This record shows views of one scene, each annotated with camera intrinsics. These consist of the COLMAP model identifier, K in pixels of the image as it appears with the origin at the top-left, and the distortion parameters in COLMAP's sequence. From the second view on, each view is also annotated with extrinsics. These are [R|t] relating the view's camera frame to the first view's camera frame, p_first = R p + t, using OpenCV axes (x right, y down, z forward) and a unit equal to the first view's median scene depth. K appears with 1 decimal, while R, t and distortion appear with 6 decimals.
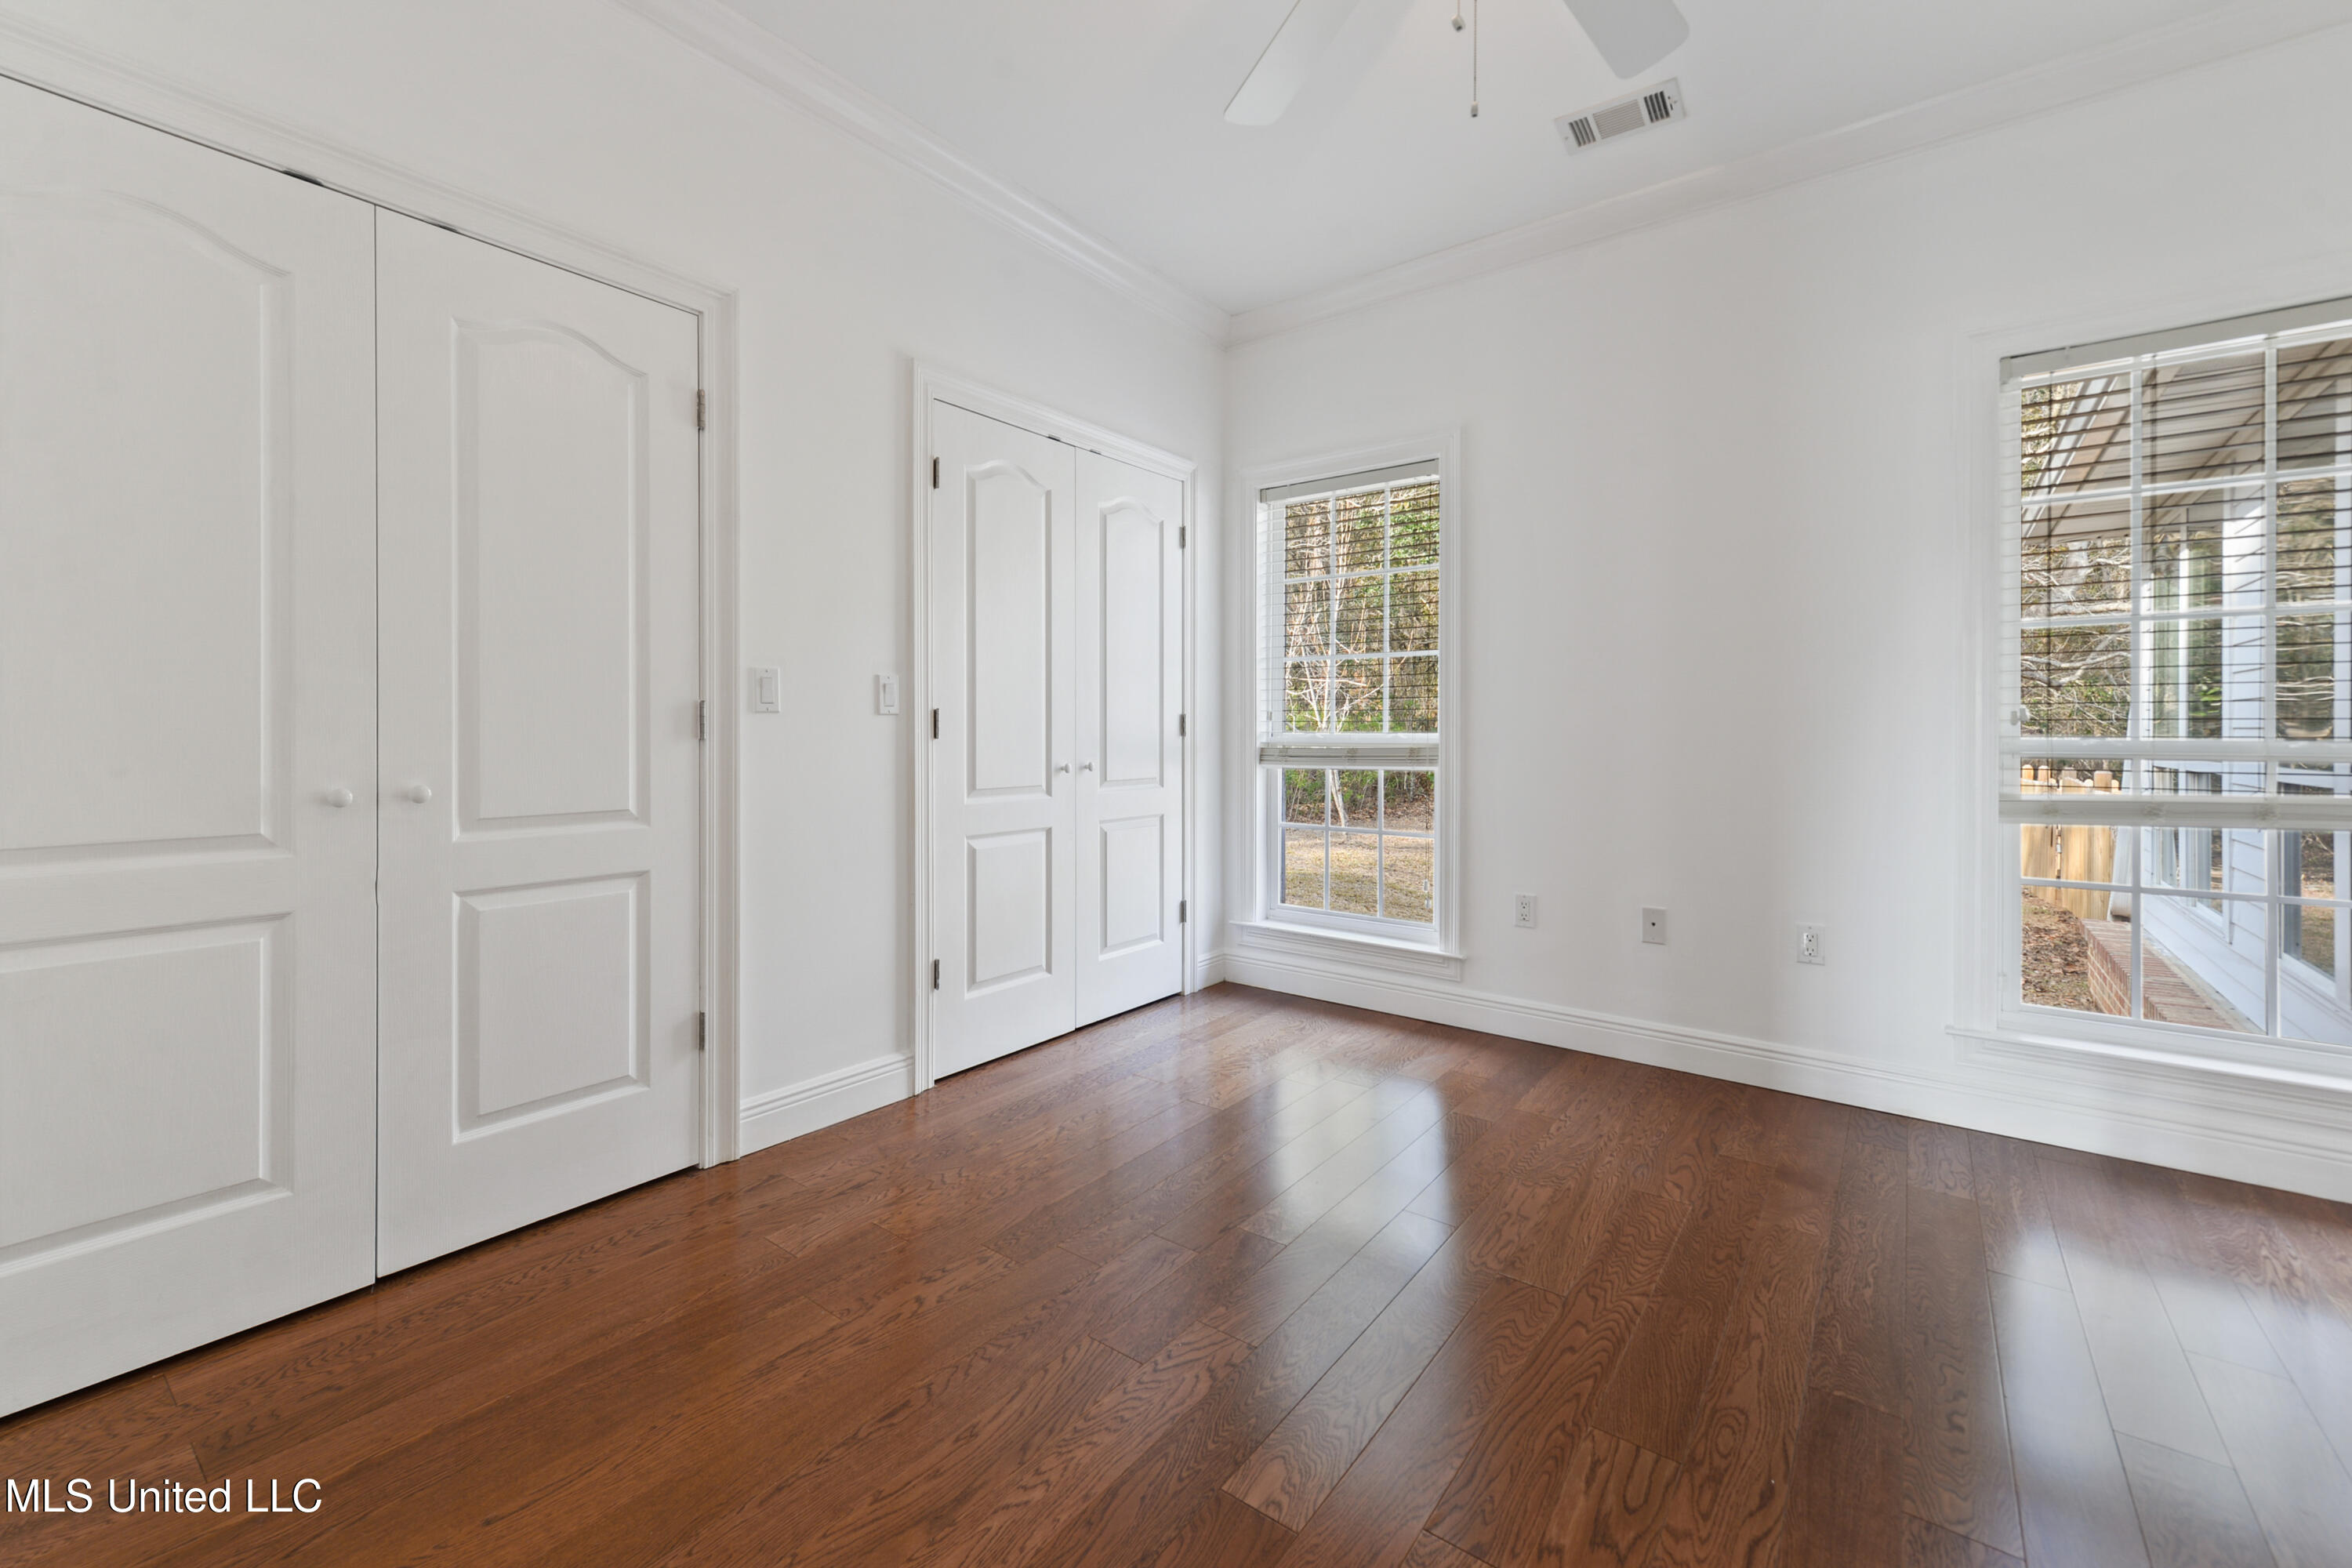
lens RADIAL K [[943.8, 0, 1175.9], [0, 943.8, 725.5], [0, 0, 1]] dist [0.008201, -0.000249]
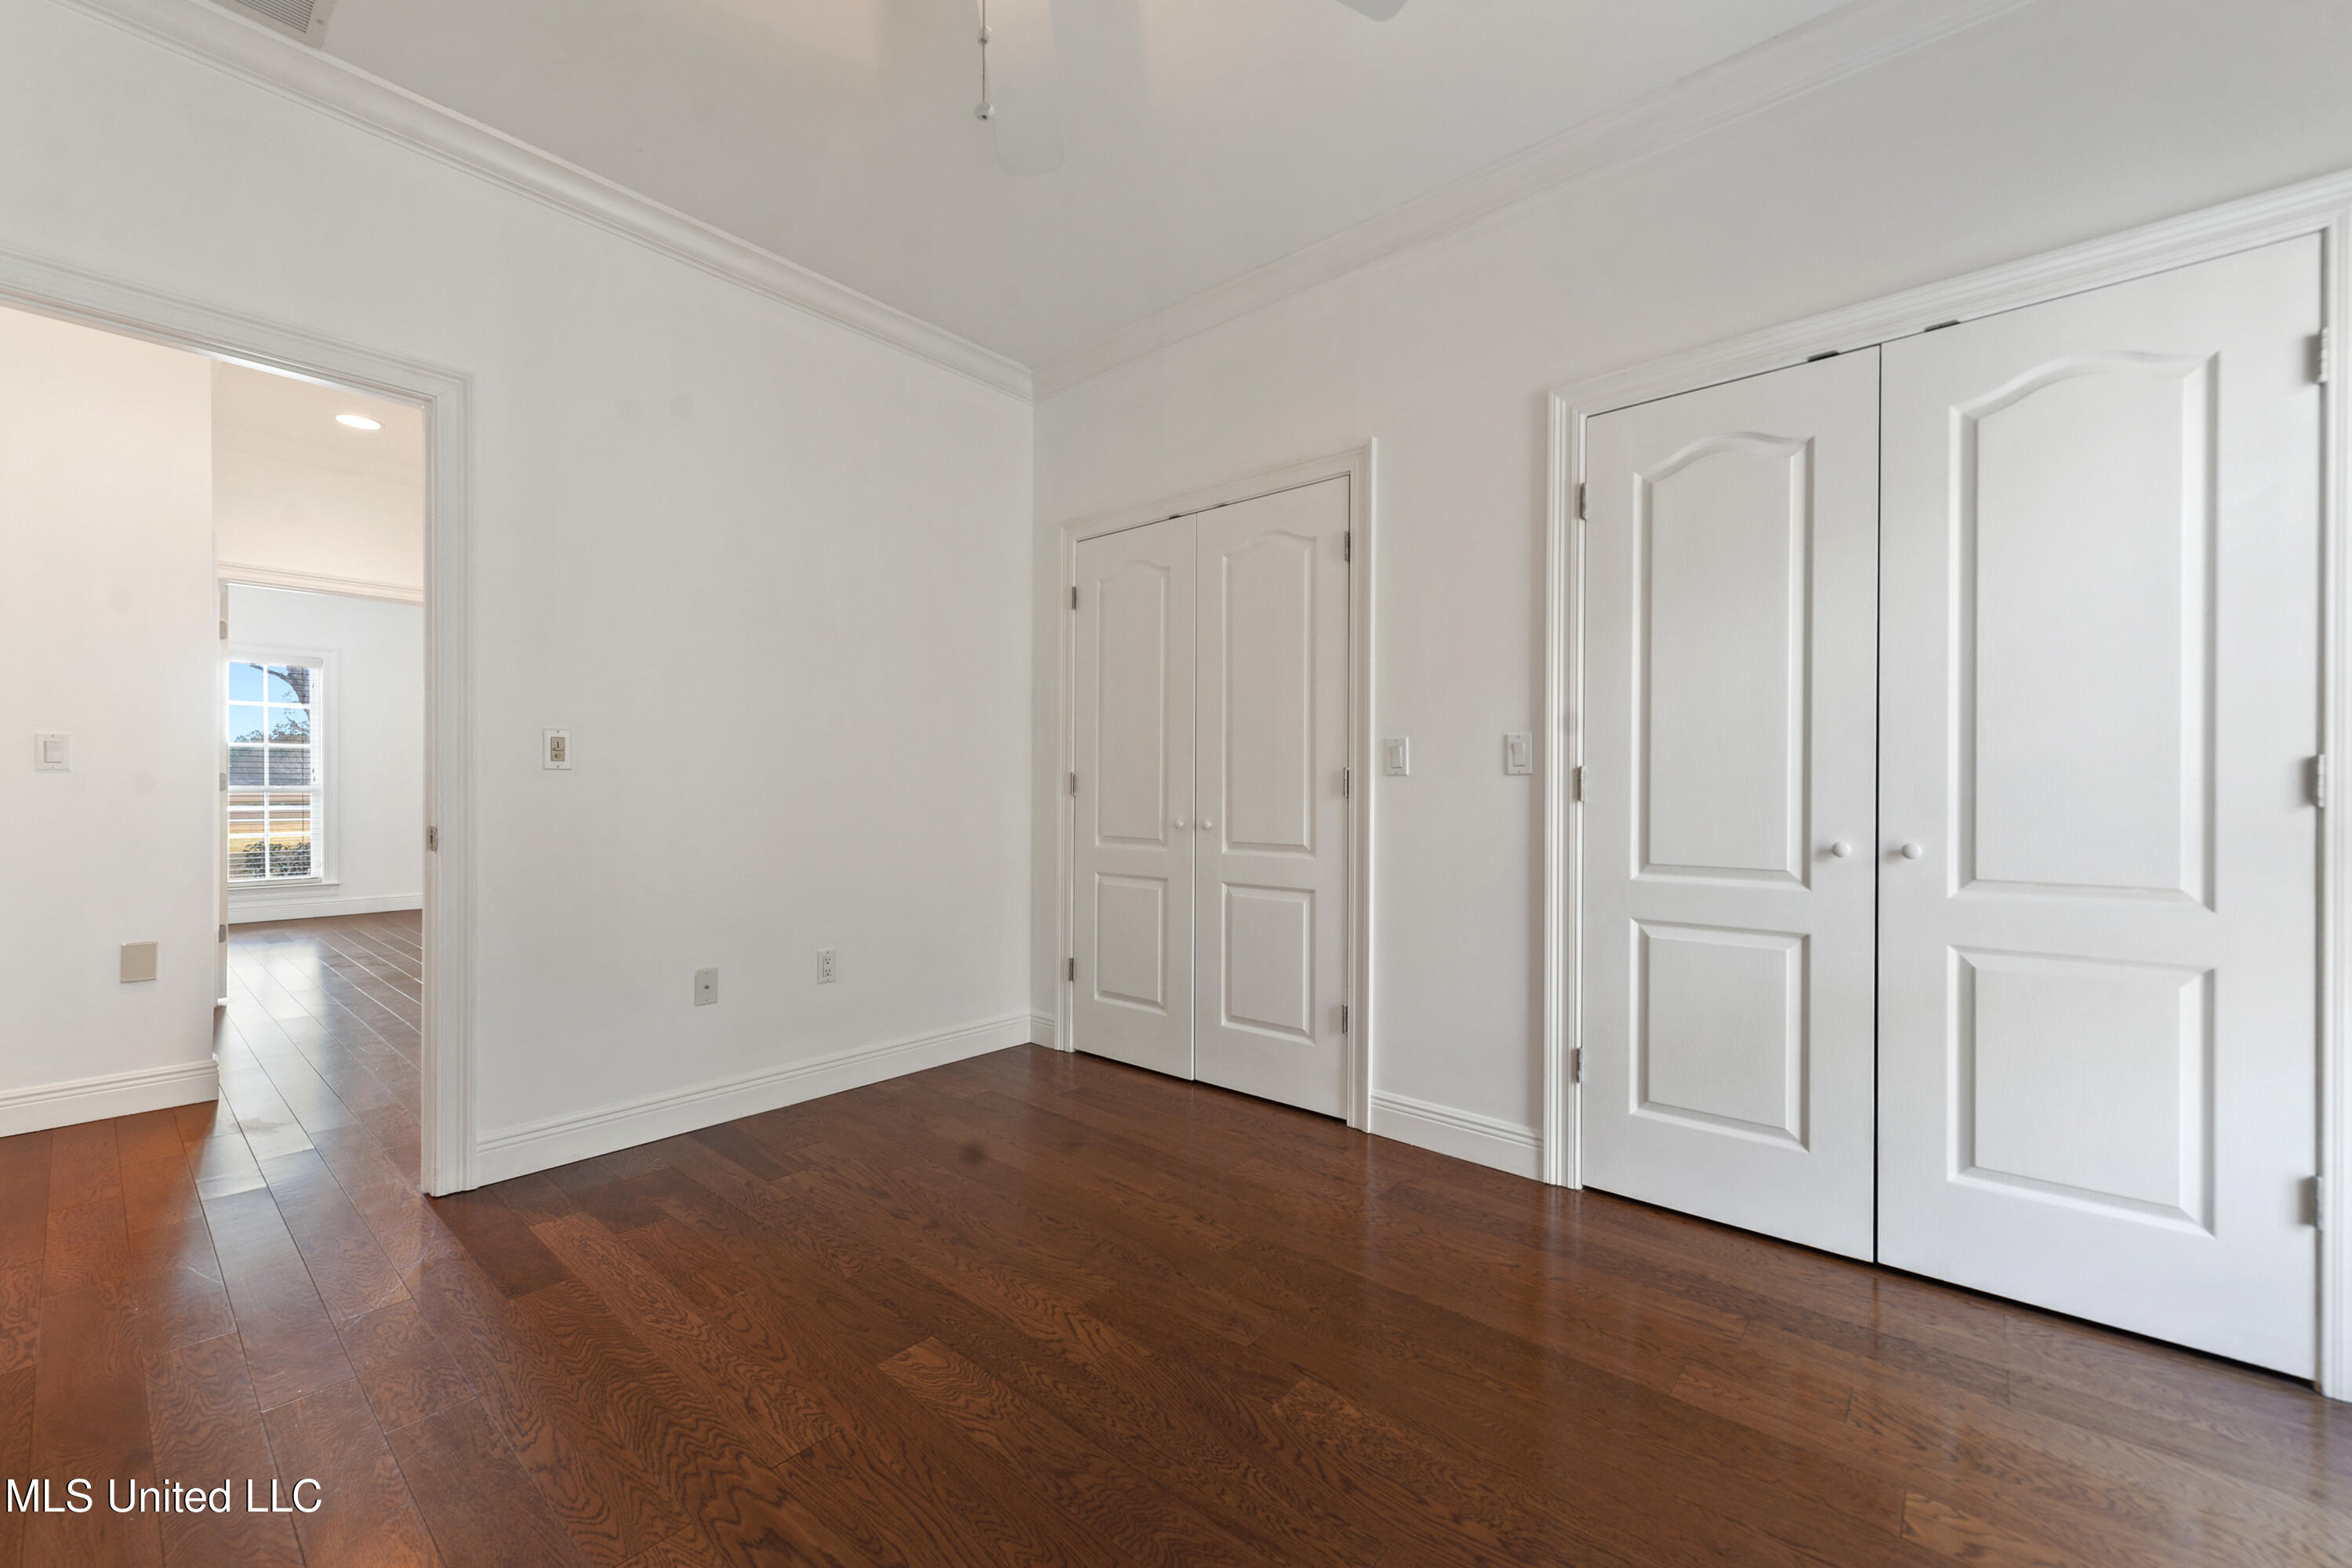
lens RADIAL K [[952.7, 0, 1176.0], [0, 952.7, 784.0], [0, 0, 1]] dist [0.011205, -0.000224]
pose [[-0.052969, -0.006985, -0.998572, 0.848557], [0.001505, 0.999974, -0.007074, 0.005448], [0.998595, -0.001878, -0.052957, 0.850375]]
